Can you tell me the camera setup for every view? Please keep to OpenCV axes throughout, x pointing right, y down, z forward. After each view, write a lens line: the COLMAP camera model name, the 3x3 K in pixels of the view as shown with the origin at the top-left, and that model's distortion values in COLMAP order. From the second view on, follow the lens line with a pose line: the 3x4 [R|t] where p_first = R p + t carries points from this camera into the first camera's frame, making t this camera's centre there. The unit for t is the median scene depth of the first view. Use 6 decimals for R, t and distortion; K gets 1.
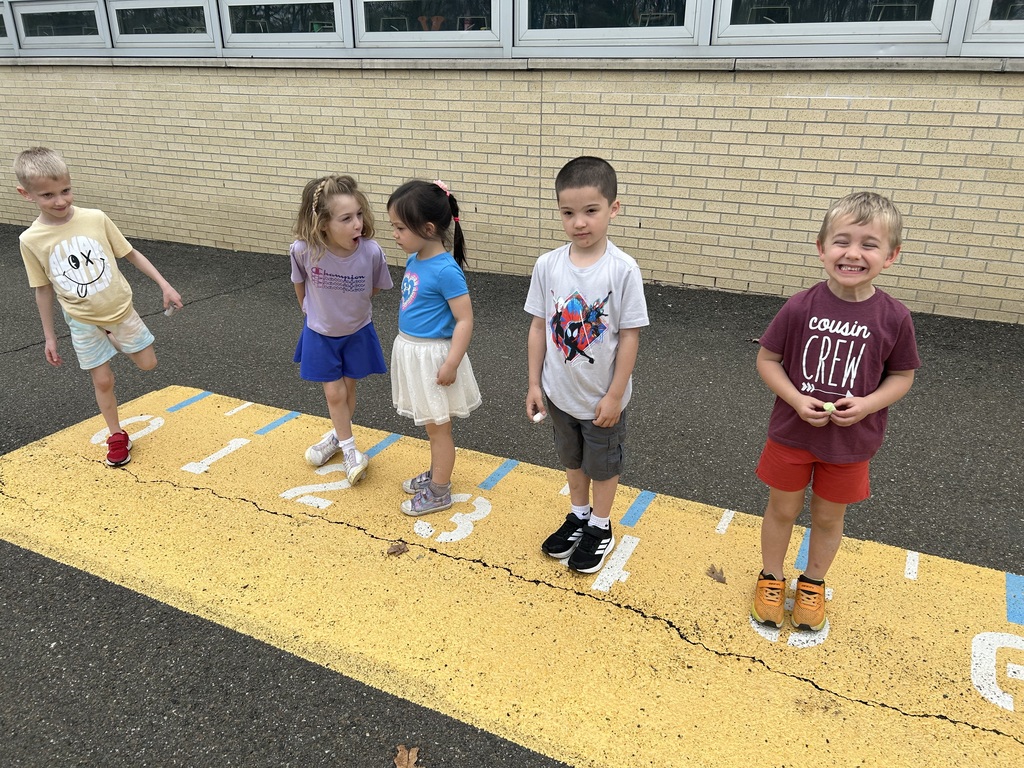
lens RADIAL K [[828.6, 0, 512.0], [0, 828.6, 384.0], [0, 0, 1]] dist [0.022792, -0.011301]
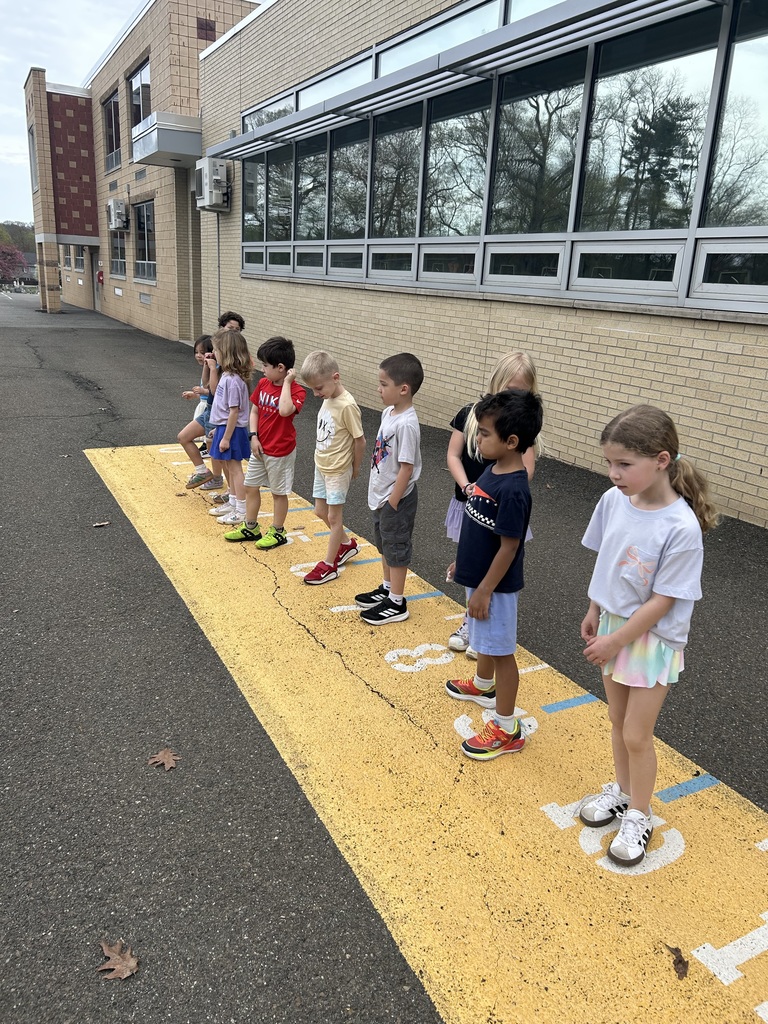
lens RADIAL K [[828.6, 0, 384.0], [0, 828.6, 512.0], [0, 0, 1]] dist [0.022792, -0.011301]
pose [[0.812449, 0.210621, -0.543660, 0.736448], [-0.278111, 0.959547, -0.043870, 0.104160], [0.512427, 0.186840, 0.838158, -0.273228]]
